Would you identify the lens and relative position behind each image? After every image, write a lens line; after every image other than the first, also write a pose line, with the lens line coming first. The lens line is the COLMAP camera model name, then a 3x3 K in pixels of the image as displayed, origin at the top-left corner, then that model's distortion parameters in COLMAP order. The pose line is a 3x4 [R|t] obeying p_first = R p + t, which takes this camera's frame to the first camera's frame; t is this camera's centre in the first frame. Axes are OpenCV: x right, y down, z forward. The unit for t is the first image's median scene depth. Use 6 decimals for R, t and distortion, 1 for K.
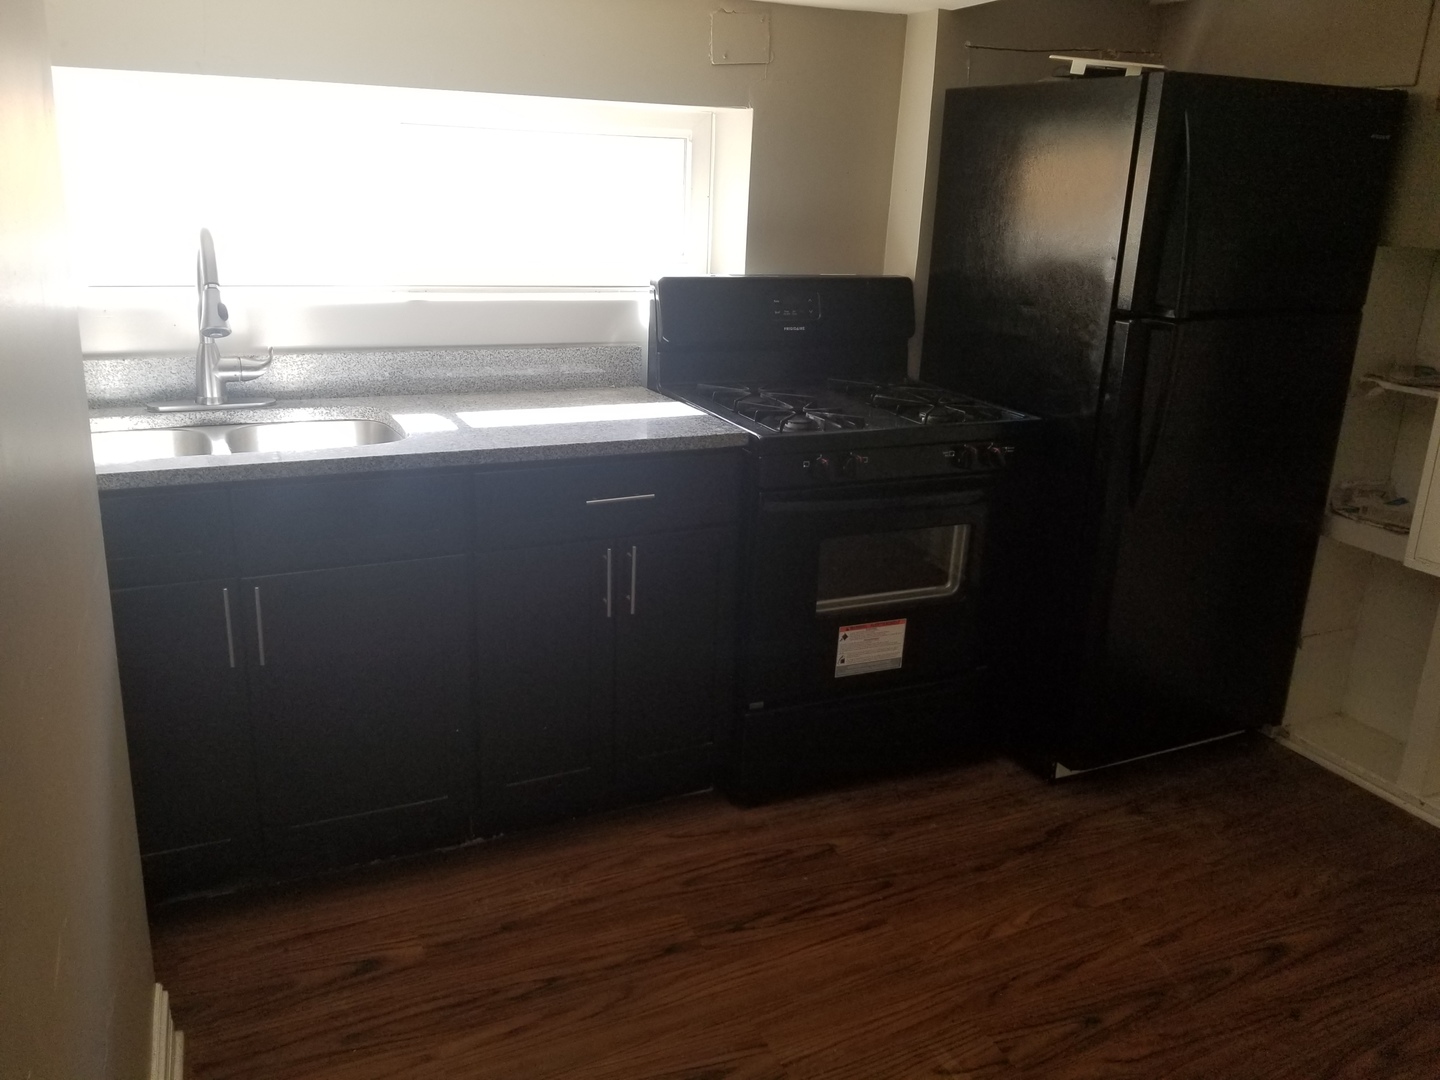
lens RADIAL K [[1110.1, 0, 712.9], [0, 1110.1, 500.6], [0, 0, 1]] dist [0.030283, -0.087624]
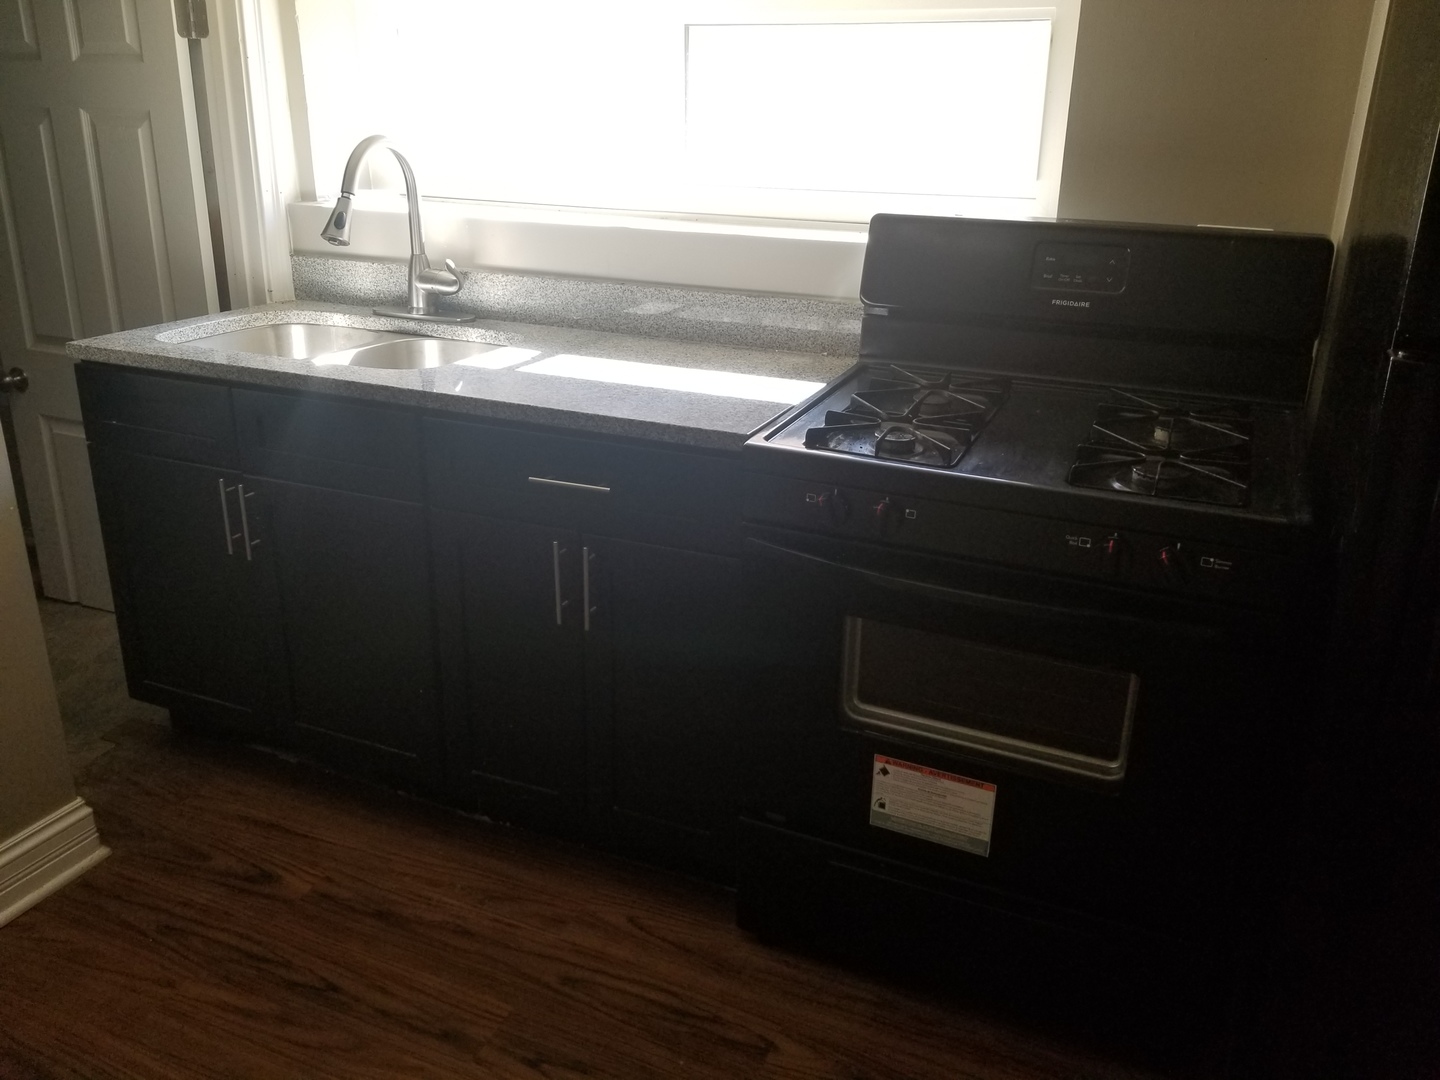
lens RADIAL K [[1110.1, 0, 712.9], [0, 1110.1, 500.6], [0, 0, 1]] dist [0.030283, -0.087624]
pose [[0.667165, 0.223880, -0.710471, 0.483434], [-0.194981, 0.972999, 0.123511, -0.094379], [0.718939, 0.056126, 0.692803, 0.465723]]
